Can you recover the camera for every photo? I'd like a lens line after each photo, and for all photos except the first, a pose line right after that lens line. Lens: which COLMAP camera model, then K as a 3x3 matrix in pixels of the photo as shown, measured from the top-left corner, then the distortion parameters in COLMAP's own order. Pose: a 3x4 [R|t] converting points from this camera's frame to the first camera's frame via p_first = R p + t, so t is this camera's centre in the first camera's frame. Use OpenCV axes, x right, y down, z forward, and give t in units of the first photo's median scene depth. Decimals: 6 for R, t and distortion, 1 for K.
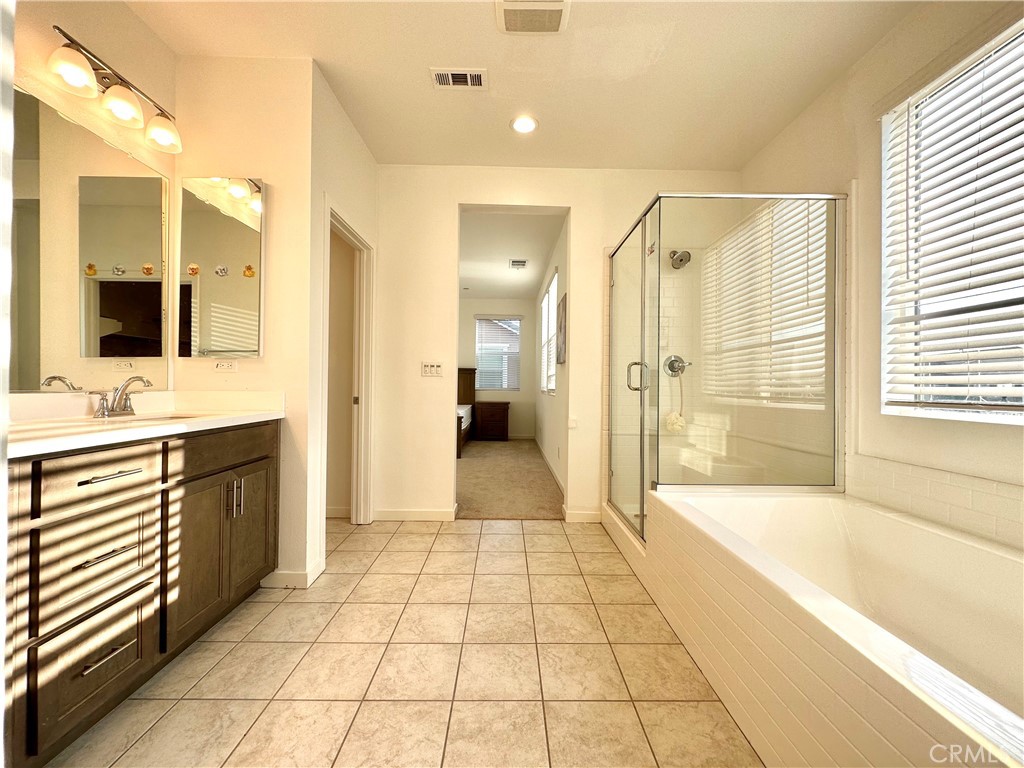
lens RADIAL K [[406.1, 0, 510.7], [0, 406.1, 385.8], [0, 0, 1]] dist [-0.001769, -0.000218]
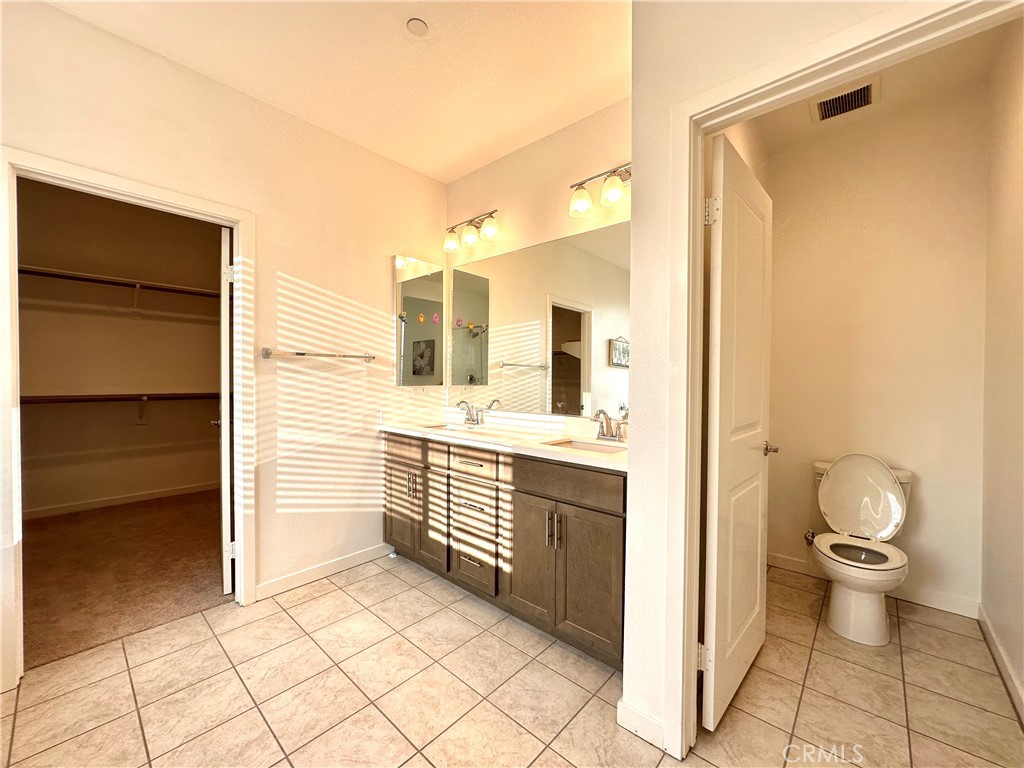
lens RADIAL K [[407.0, 0, 511.4], [0, 407.0, 381.8], [0, 0, 1]] dist [-0.000085, -0.000545]
pose [[-0.679122, -0.013191, -0.733907, 0.180762], [-0.017099, 0.999851, -0.002148, -0.103707], [0.733826, 0.011090, -0.679247, 1.708670]]
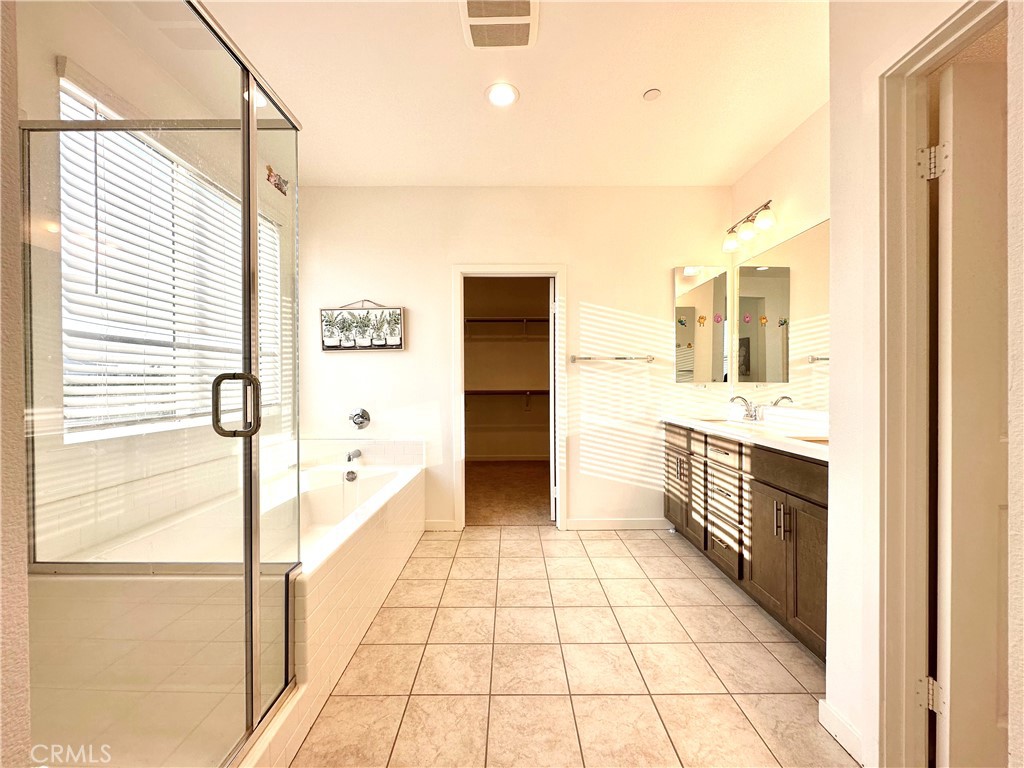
lens RADIAL K [[406.1, 0, 510.7], [0, 406.1, 385.8], [0, 0, 1]] dist [-0.001769, -0.000218]
pose [[-0.999877, -0.012114, 0.009934, 0.014788], [-0.012036, 0.999897, 0.007830, -0.074322], [-0.010028, 0.007709, -0.999920, 2.146559]]
